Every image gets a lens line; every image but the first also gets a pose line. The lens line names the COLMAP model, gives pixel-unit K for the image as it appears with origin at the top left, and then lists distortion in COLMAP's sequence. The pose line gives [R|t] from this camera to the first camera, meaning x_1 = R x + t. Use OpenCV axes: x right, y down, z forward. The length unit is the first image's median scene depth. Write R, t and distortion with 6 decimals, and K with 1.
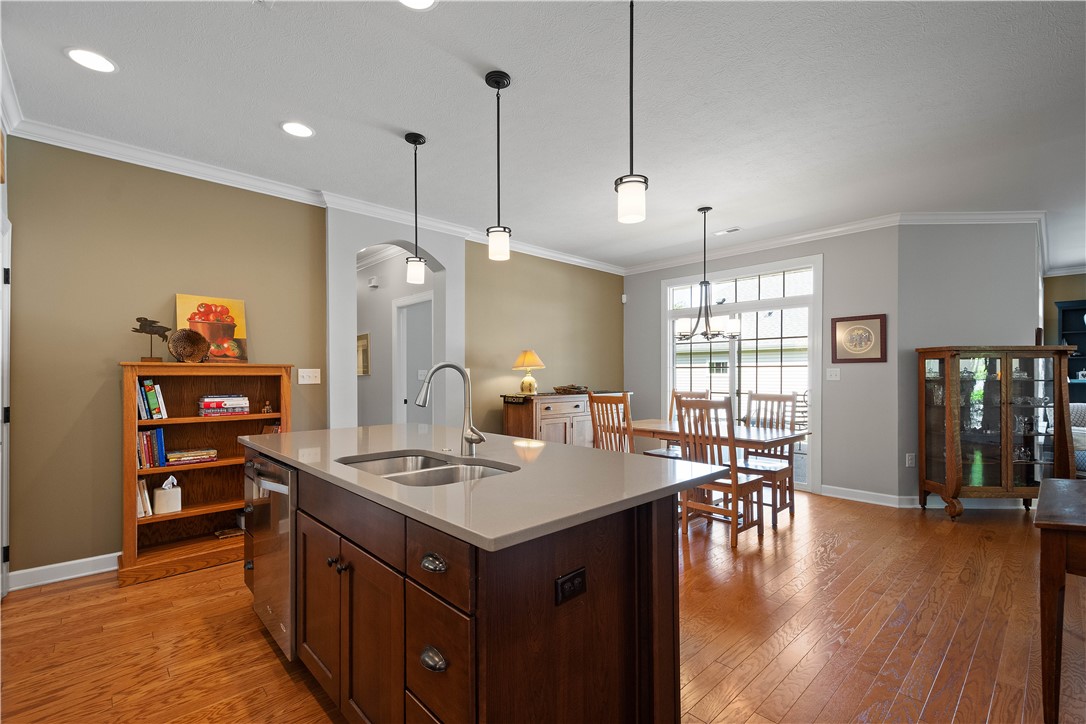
lens RADIAL K [[489.6, 0, 537.4], [0, 489.6, 373.5], [0, 0, 1]] dist [0.004430, -0.000052]
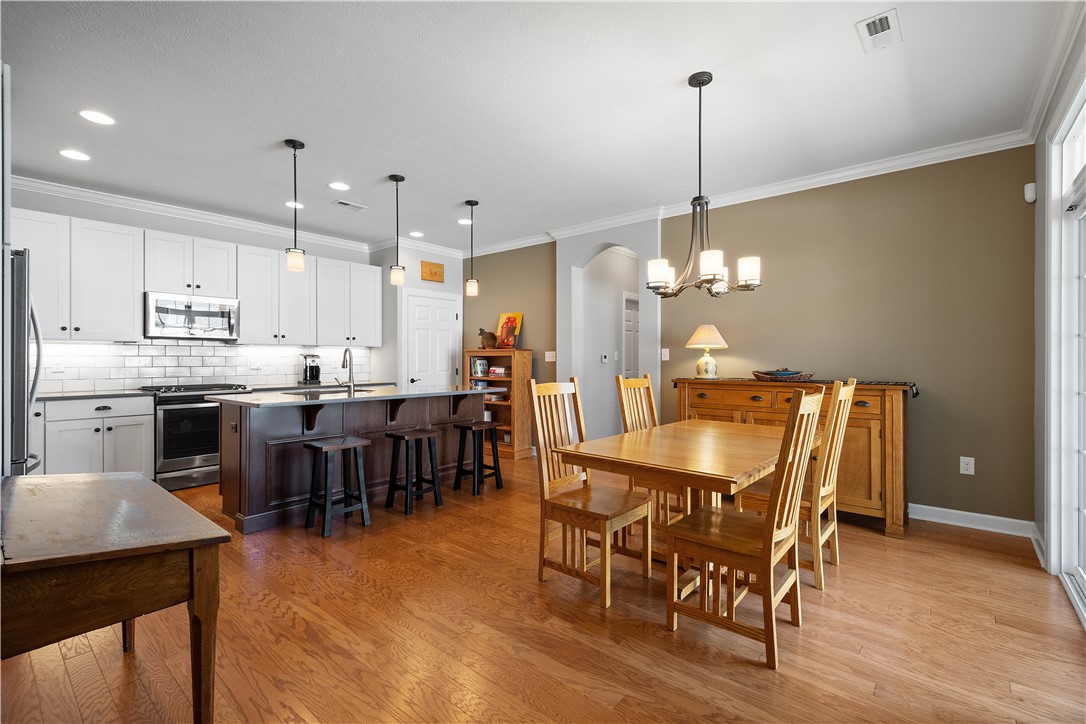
lens RADIAL K [[483.6, 0, 546.5], [0, 483.6, 358.0], [0, 0, 1]] dist [0.012940, -0.000206]
pose [[0.117118, 0.001043, -0.993118, 0.900533], [0.001294, 0.999998, 0.001203, 0.007918], [0.993117, -0.001426, 0.117116, 0.728299]]
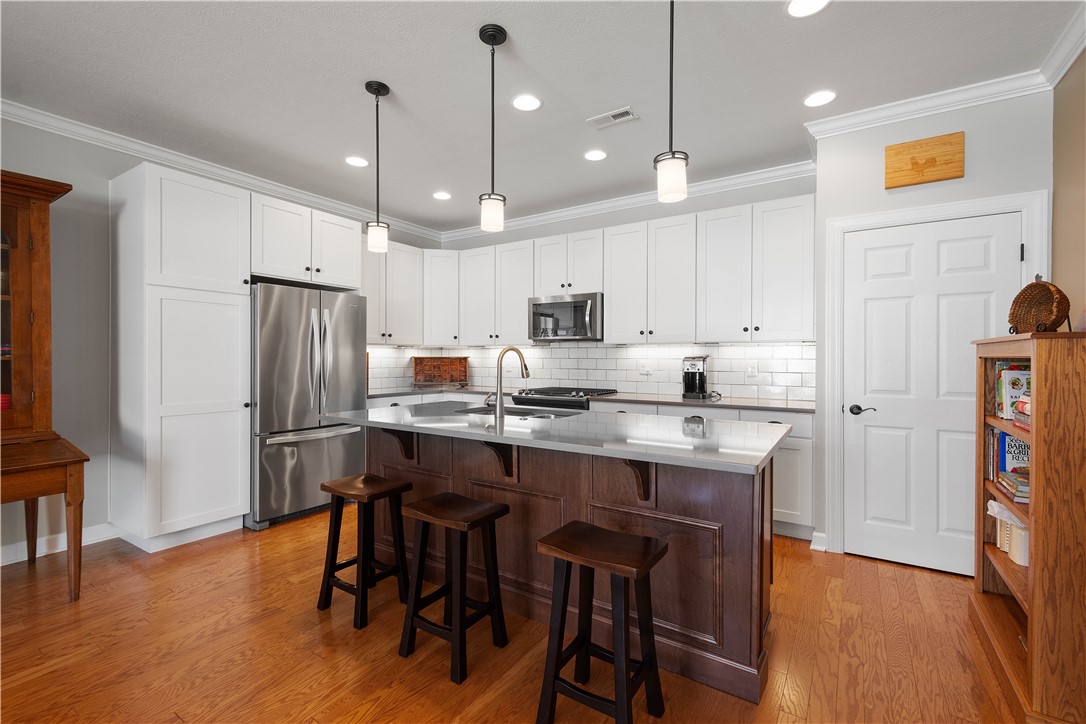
lens RADIAL K [[478.2, 0, 547.3], [0, 478.2, 365.4], [0, 0, 1]] dist [0.002260, -0.000051]
pose [[-0.969693, 0.002288, -0.244316, 0.021085], [-0.001156, 0.999902, 0.013951, 0.004517], [0.244324, 0.013811, -0.969595, 1.047680]]
